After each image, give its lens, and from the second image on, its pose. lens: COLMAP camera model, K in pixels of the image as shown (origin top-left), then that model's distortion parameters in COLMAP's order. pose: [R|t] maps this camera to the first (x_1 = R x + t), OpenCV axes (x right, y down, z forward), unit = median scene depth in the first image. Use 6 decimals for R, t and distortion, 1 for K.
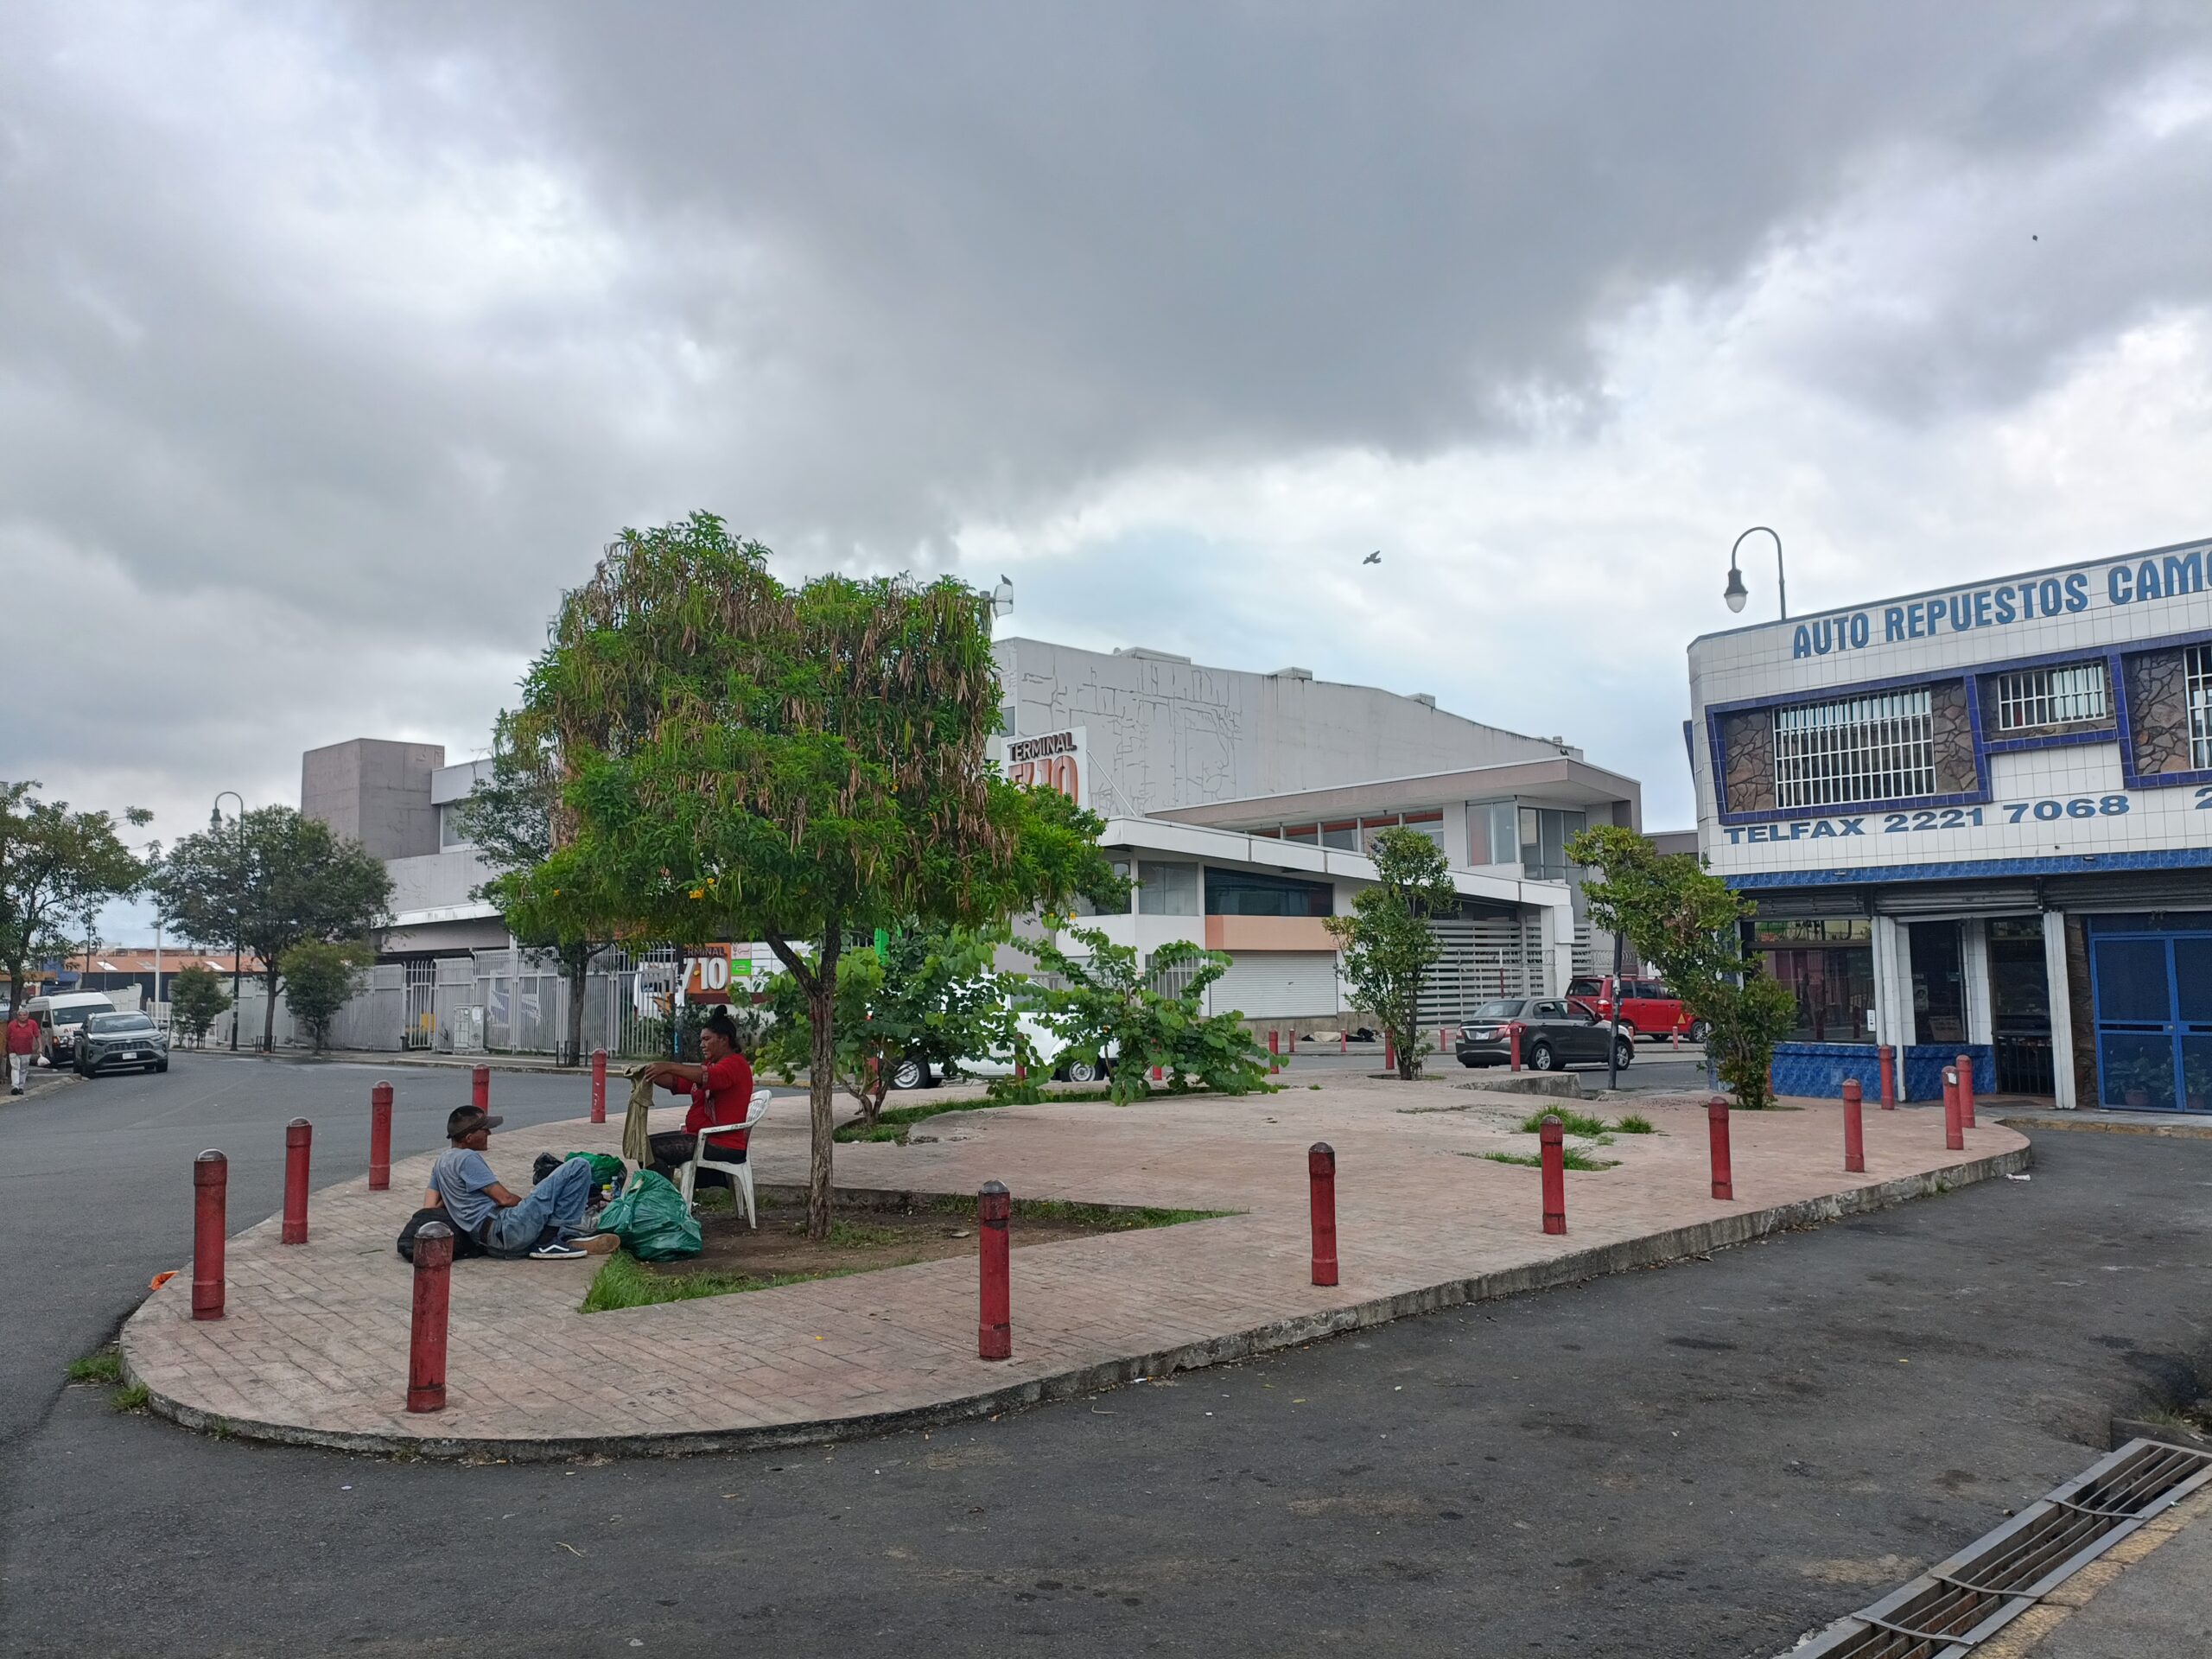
lens RADIAL K [[1620.7, 0, 1106.0], [0, 1620.7, 829.5], [0, 0, 1]] dist [0.067533, -0.064321]
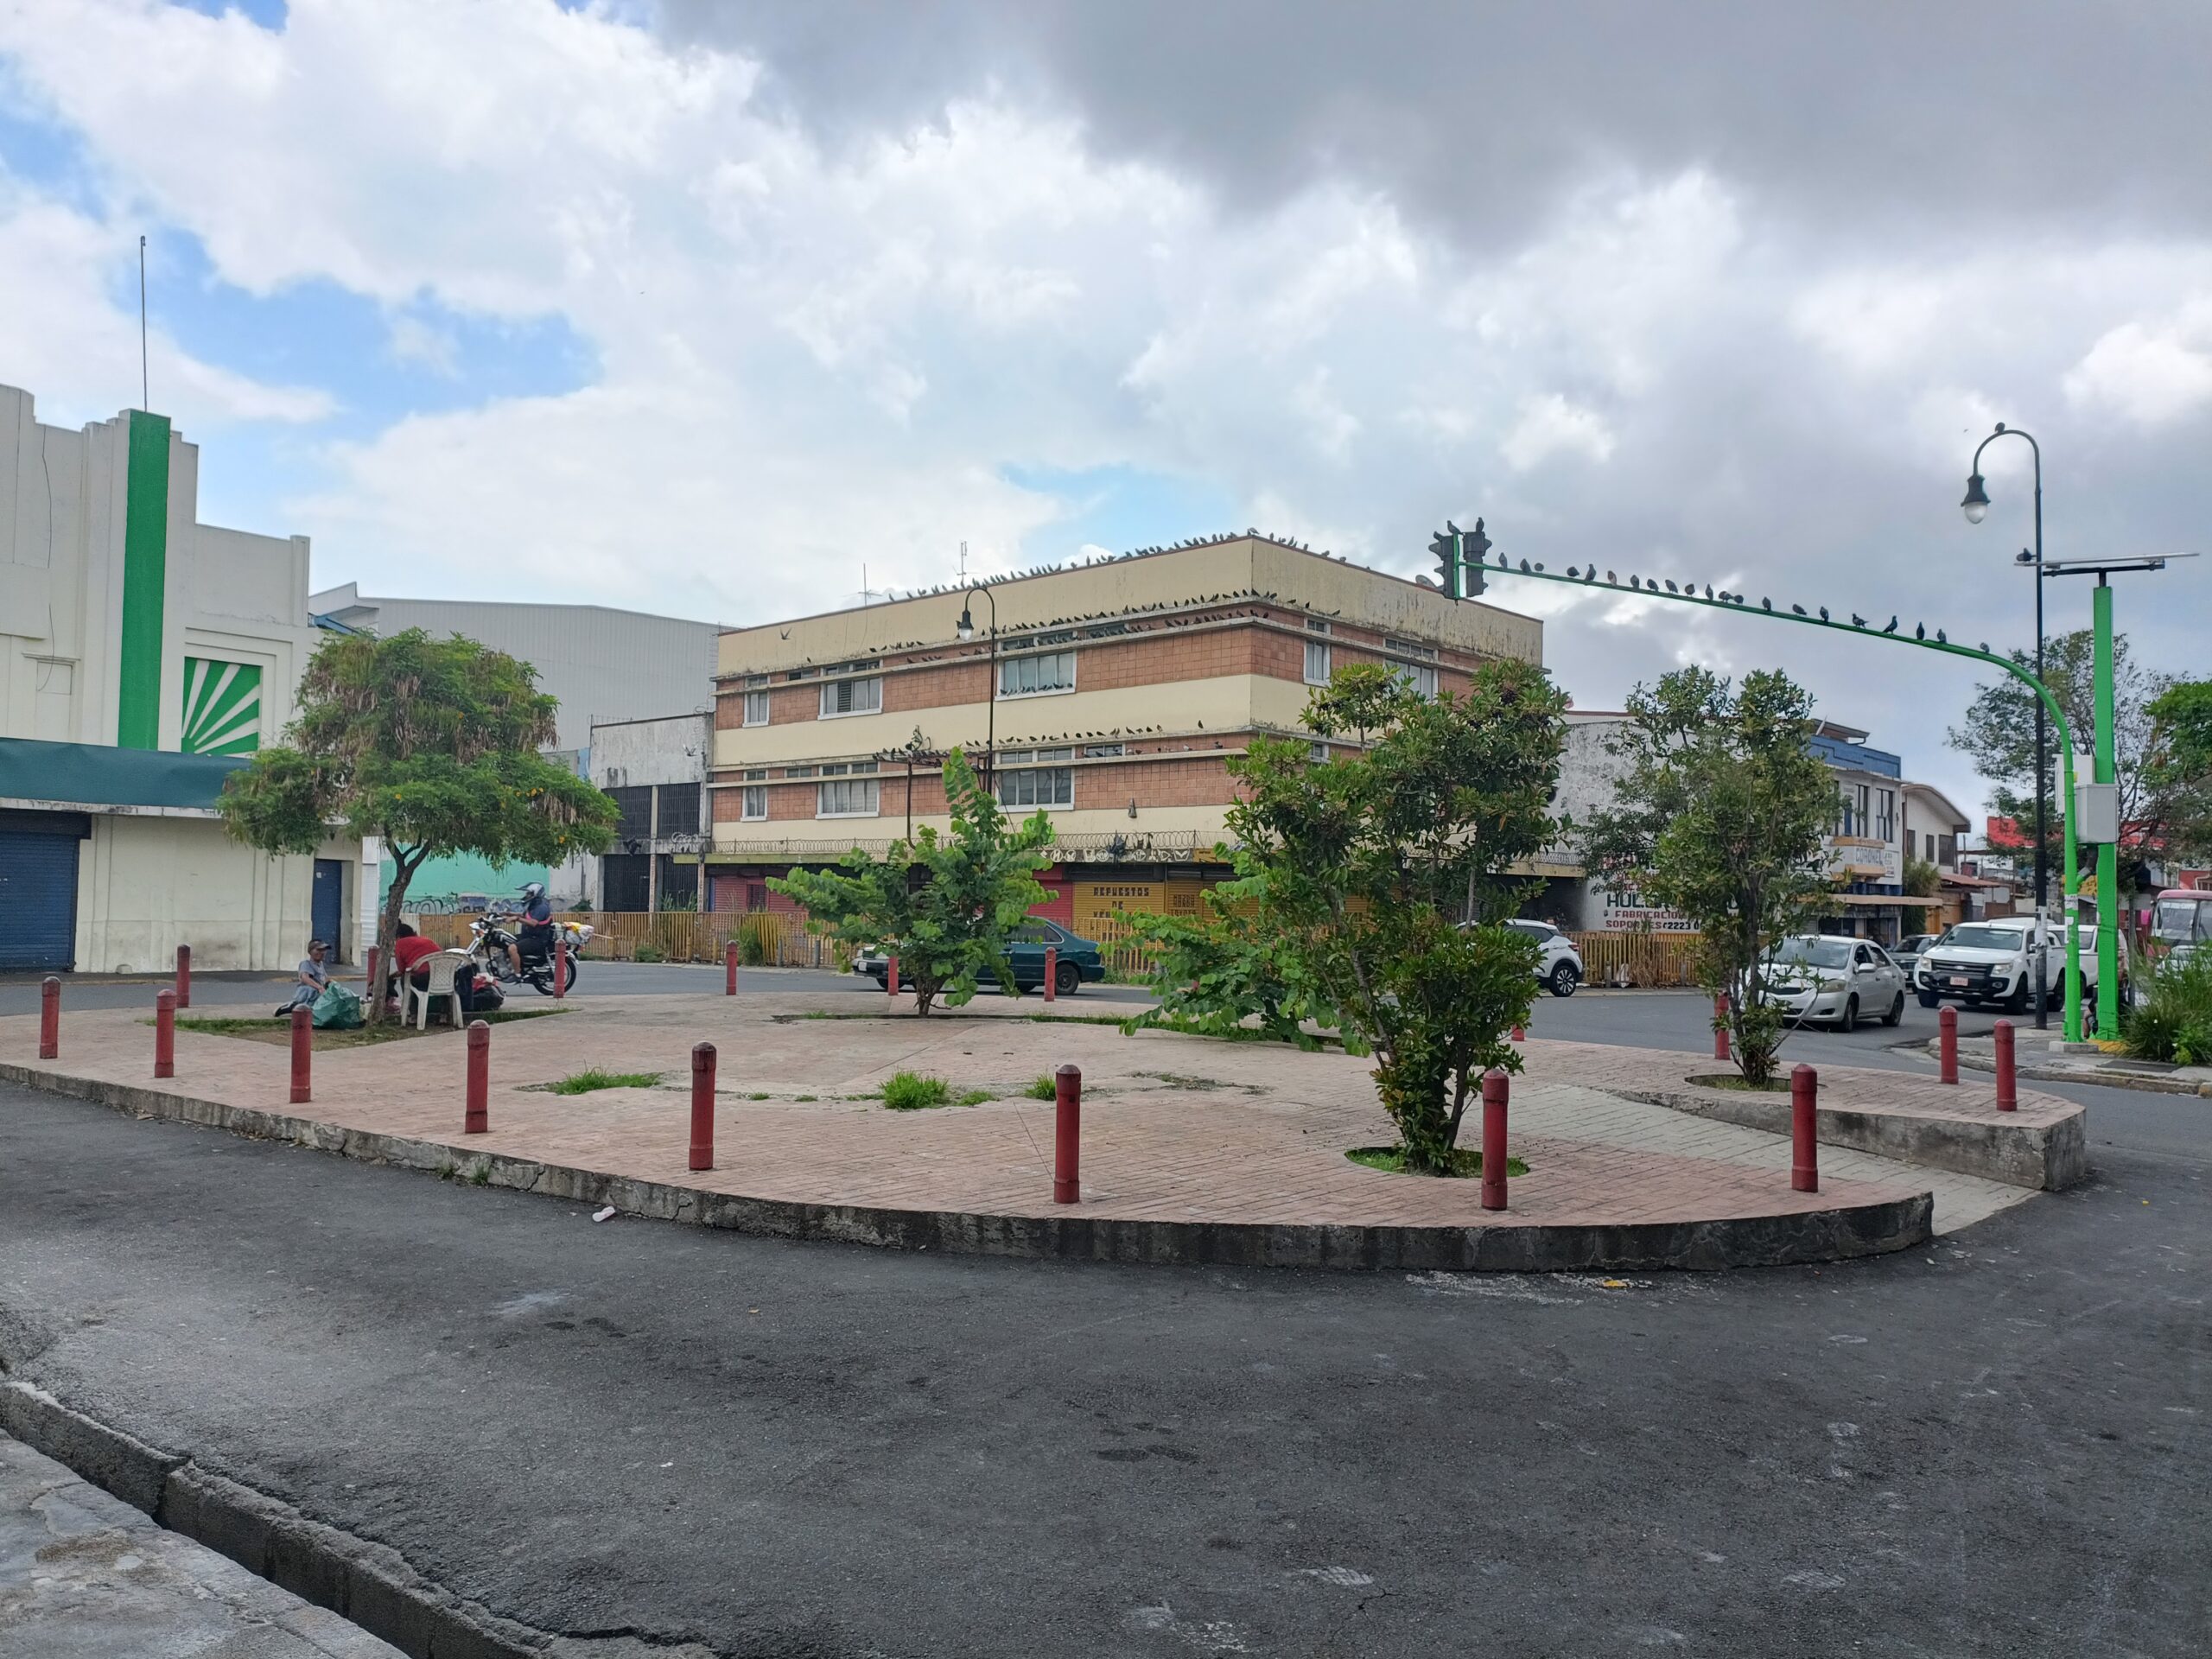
lens RADIAL K [[1620.7, 0, 1106.0], [0, 1620.7, 829.5], [0, 0, 1]] dist [0.067533, -0.064321]
pose [[0.161329, -0.026971, -0.986532, 0.866309], [0.068096, 0.997548, -0.016137, 0.061600], [0.984549, -0.064576, 0.162770, 0.784176]]
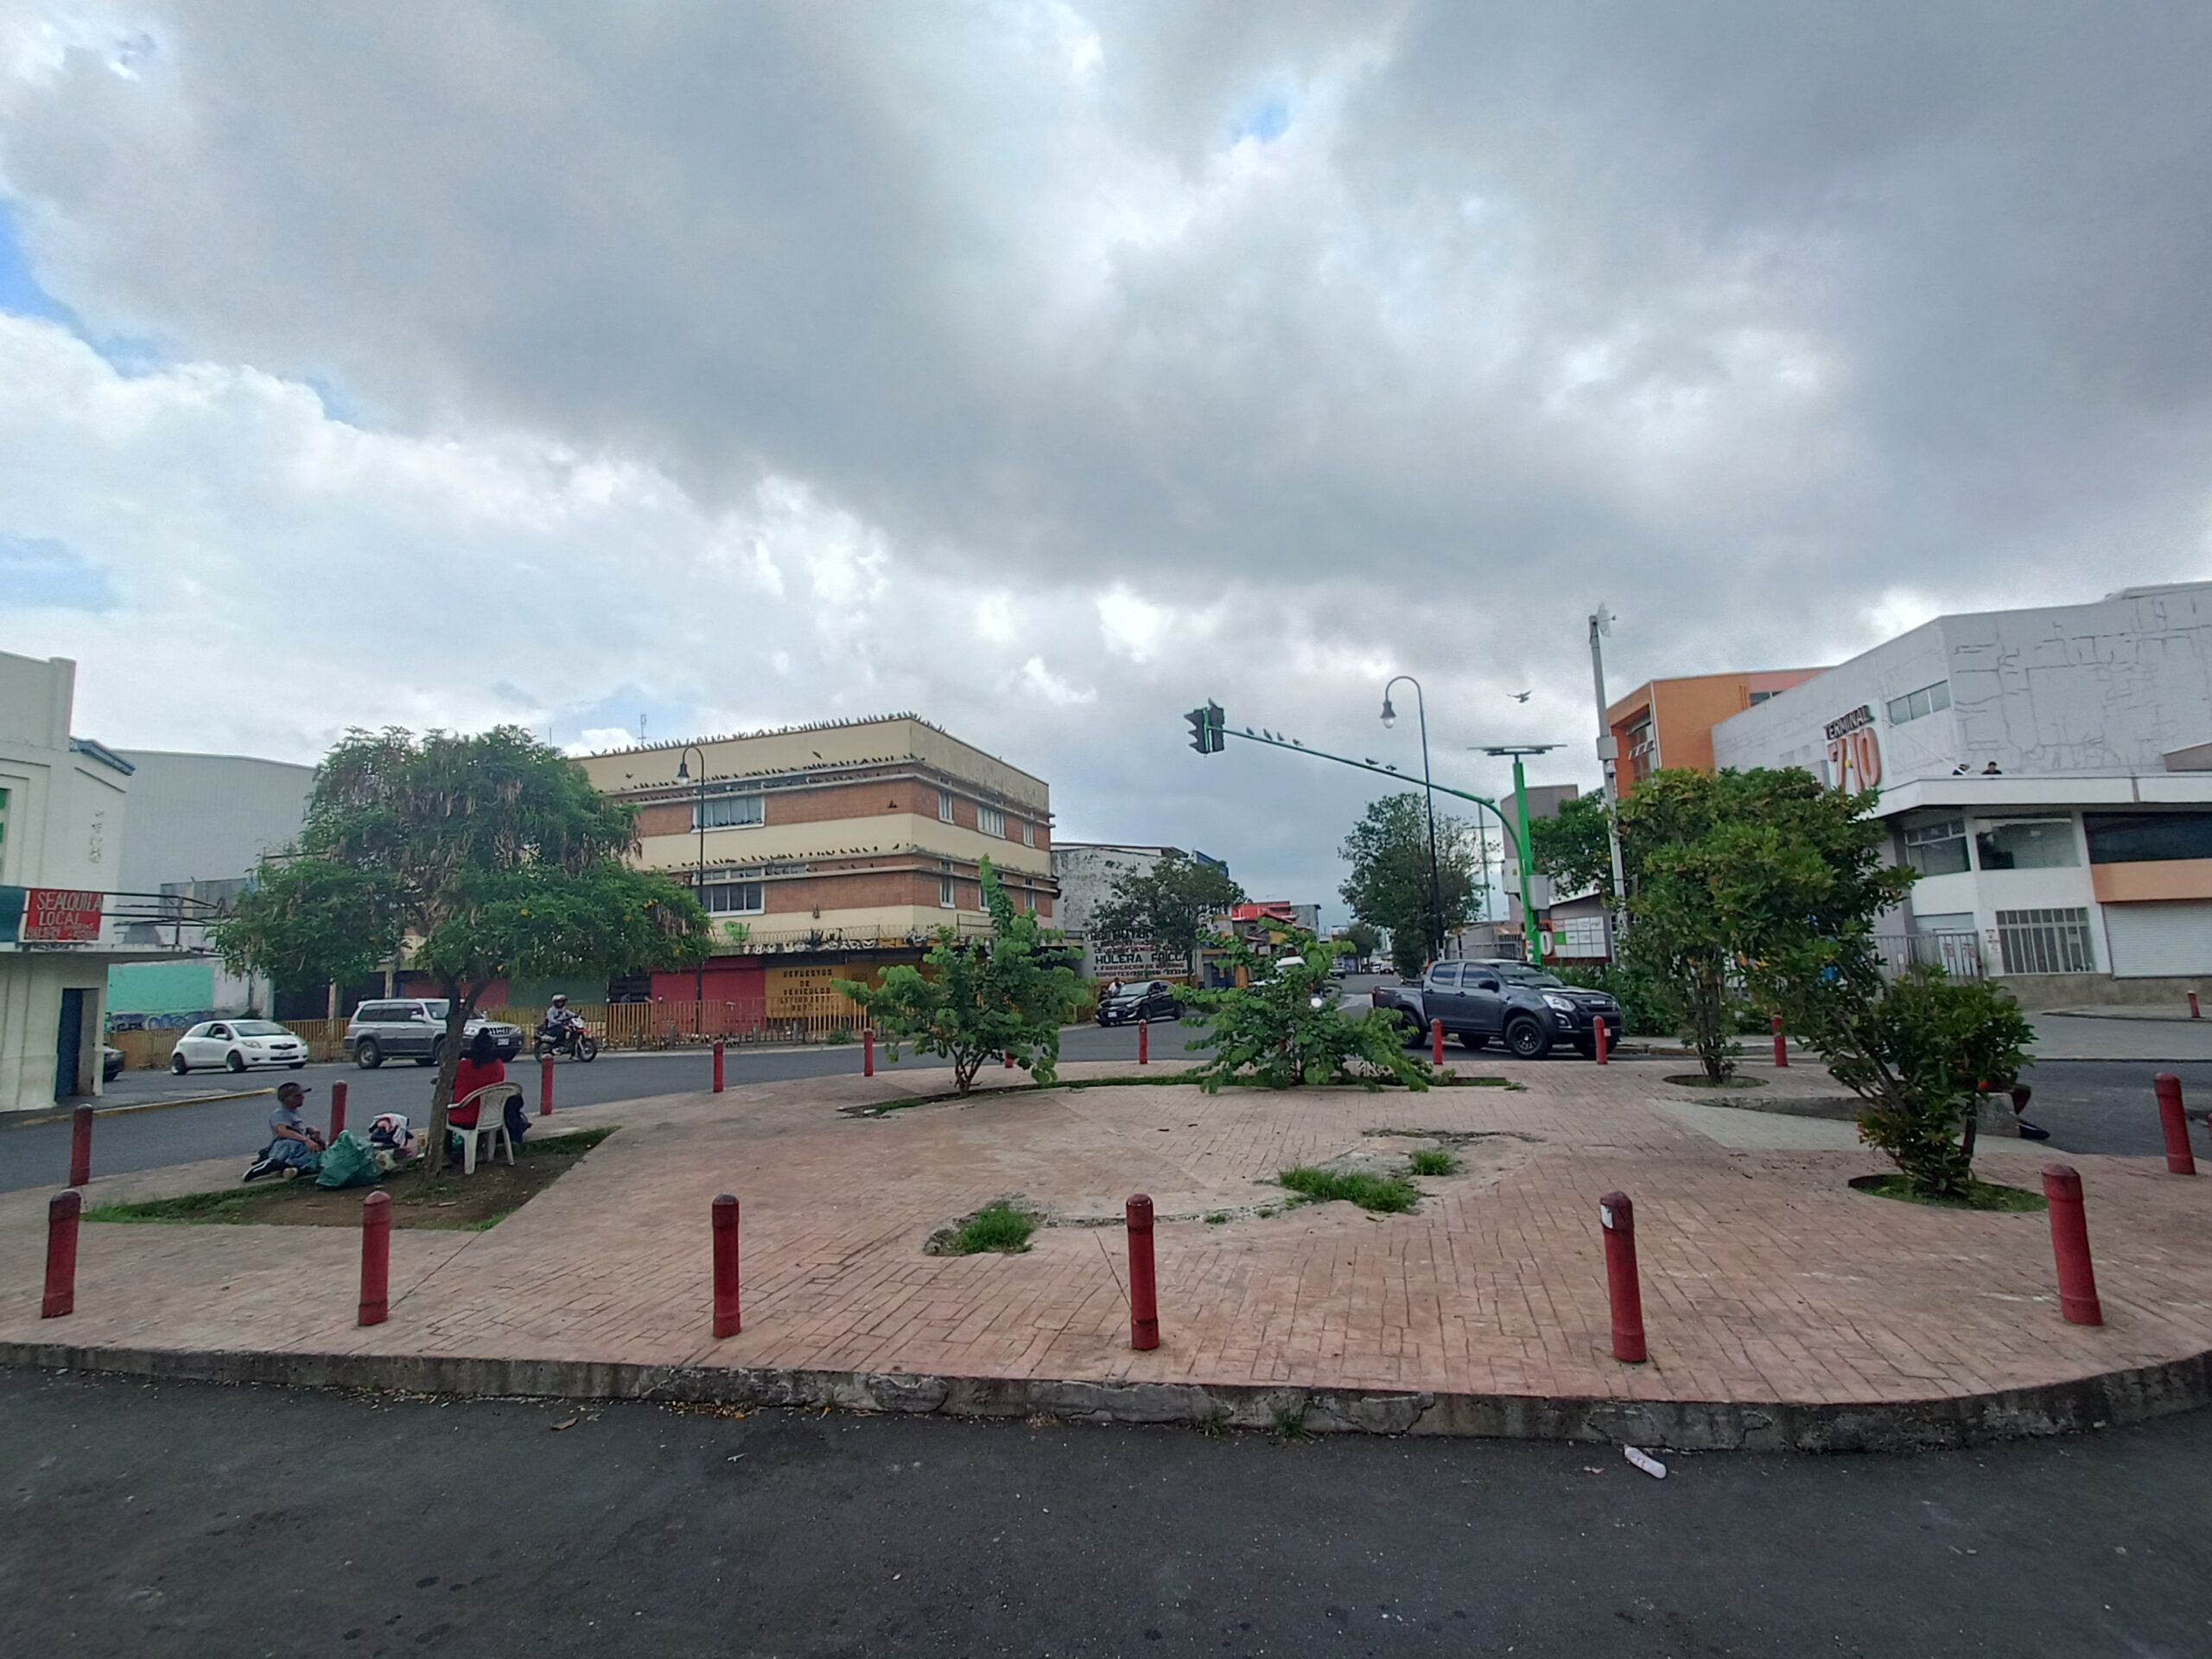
lens RADIAL K [[1004.9, 0, 1111.3], [0, 1004.9, 833.0], [0, 0, 1]] dist [0.003181, 0.001032]
pose [[0.581721, -0.112567, -0.805561, 0.508799], [0.105842, 0.992433, -0.062248, 0.028067], [0.806473, -0.049051, 0.589233, 0.517017]]
